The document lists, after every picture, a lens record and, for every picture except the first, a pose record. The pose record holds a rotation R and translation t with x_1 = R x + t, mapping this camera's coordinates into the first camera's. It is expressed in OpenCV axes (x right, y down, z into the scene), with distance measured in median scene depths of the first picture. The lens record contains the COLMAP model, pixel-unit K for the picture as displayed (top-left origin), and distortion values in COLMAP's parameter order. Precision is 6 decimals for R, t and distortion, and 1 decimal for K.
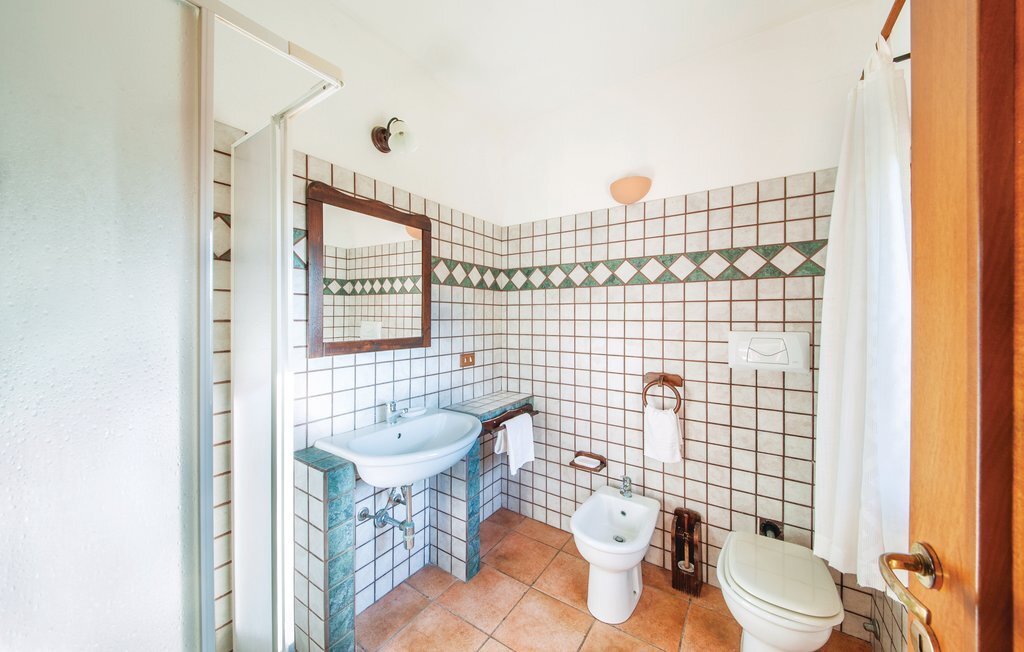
lens RADIAL K [[359.7, 0, 506.1], [0, 359.7, 321.7], [0, 0, 1]] dist [0.000996, -0.000822]
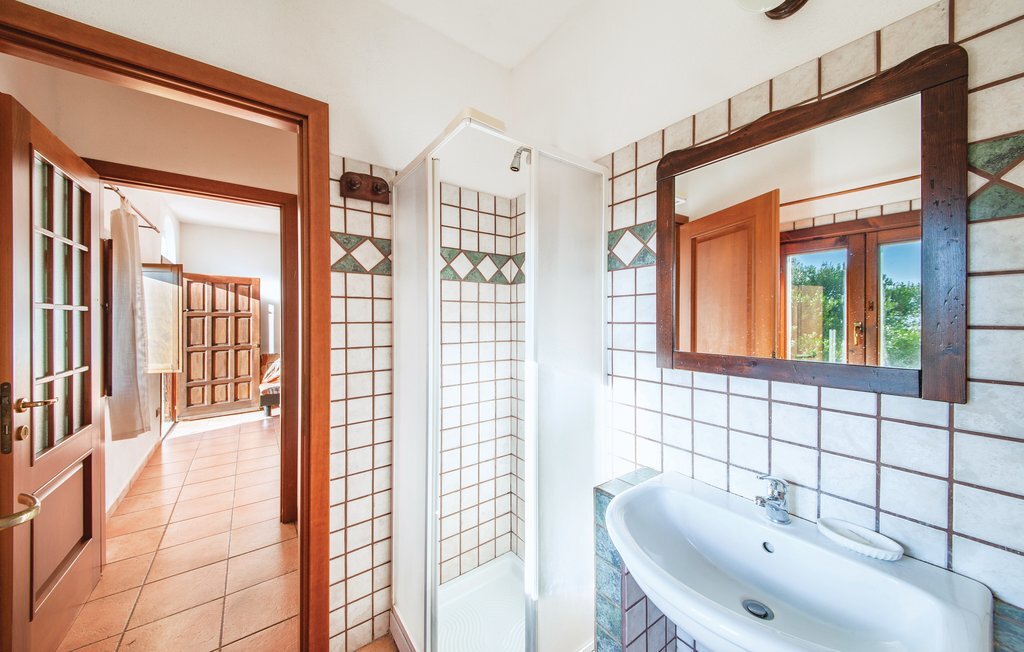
lens RADIAL K [[359.7, 0, 519.1], [0, 359.7, 317.7], [0, 0, 1]] dist [0.000996, -0.000822]
pose [[-0.339854, 0.003132, -0.940473, 0.309485], [-0.004230, 0.999979, 0.004859, -0.016503], [0.940469, 0.005629, -0.339834, 0.818651]]
